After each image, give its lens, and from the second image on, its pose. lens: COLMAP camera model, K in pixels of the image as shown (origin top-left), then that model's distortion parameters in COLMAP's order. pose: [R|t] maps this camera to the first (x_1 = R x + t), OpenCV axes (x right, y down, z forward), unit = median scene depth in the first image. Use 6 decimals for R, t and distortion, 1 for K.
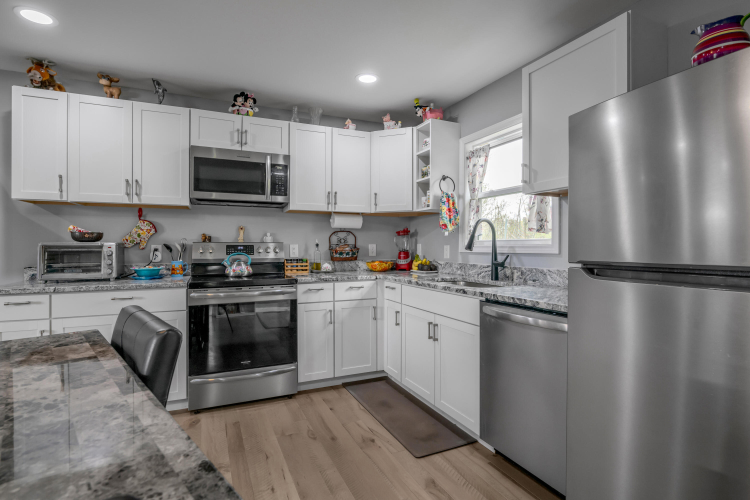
lens RADIAL K [[372.9, 0, 373.8], [0, 372.9, 244.3], [0, 0, 1]] dist [-0.004901, -0.000881]
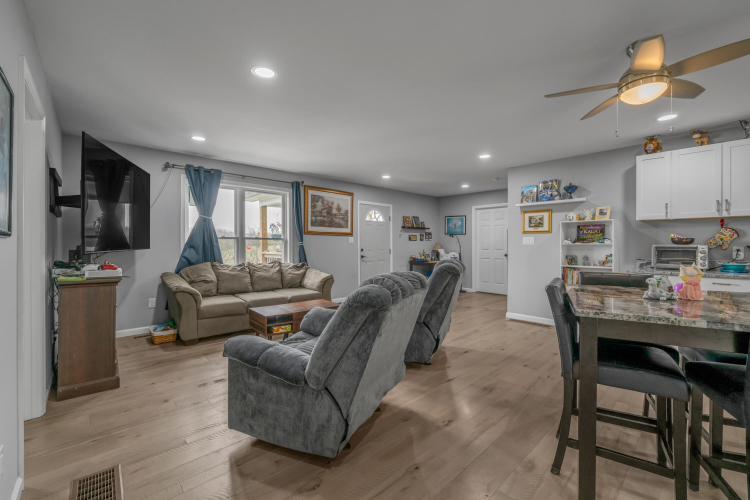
lens RADIAL K [[315.2, 0, 374.8], [0, 315.2, 244.9], [0, 0, 1]] dist [-0.004124, -0.000113]
pose [[0.315808, 0.002913, -0.948819, 0.047515], [0.002389, 0.999990, 0.003865, -0.010820], [0.948820, -0.003488, 0.315798, -0.539461]]
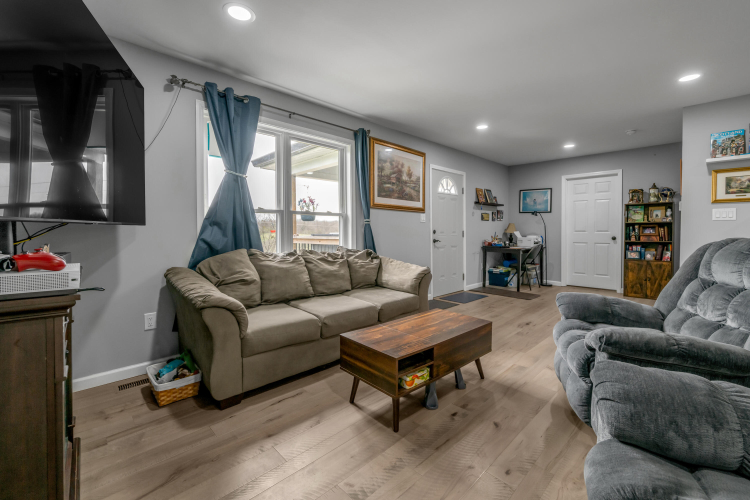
lens RADIAL K [[322.0, 0, 380.1], [0, 322.0, 236.3], [0, 0, 1]] dist [-0.001114, -0.000219]
pose [[0.347140, 0.014447, -0.937702, -0.615266], [0.006713, 0.999817, 0.017890, 0.024391], [0.937789, -0.012505, 0.346980, -0.767765]]
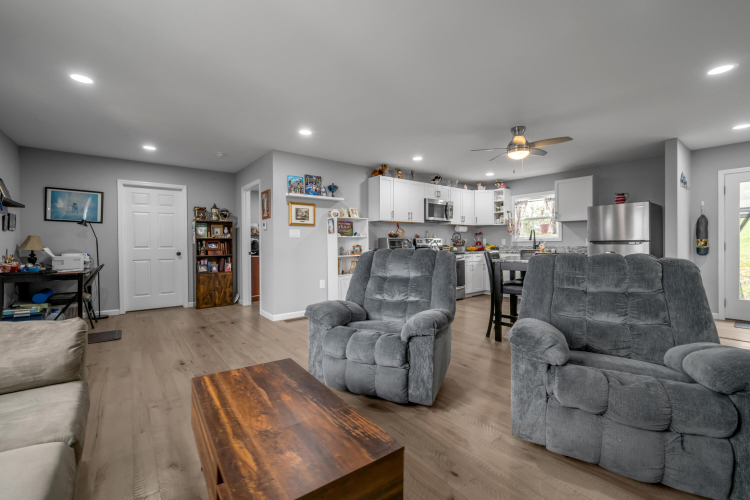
lens RADIAL K [[315.2, 0, 374.8], [0, 315.2, 244.9], [0, 0, 1]] dist [-0.004124, -0.000113]
pose [[0.971007, -0.008314, 0.238908, -1.231258], [0.007108, 0.999957, 0.005911, 0.025498], [-0.238947, -0.004042, 0.971024, -0.871823]]
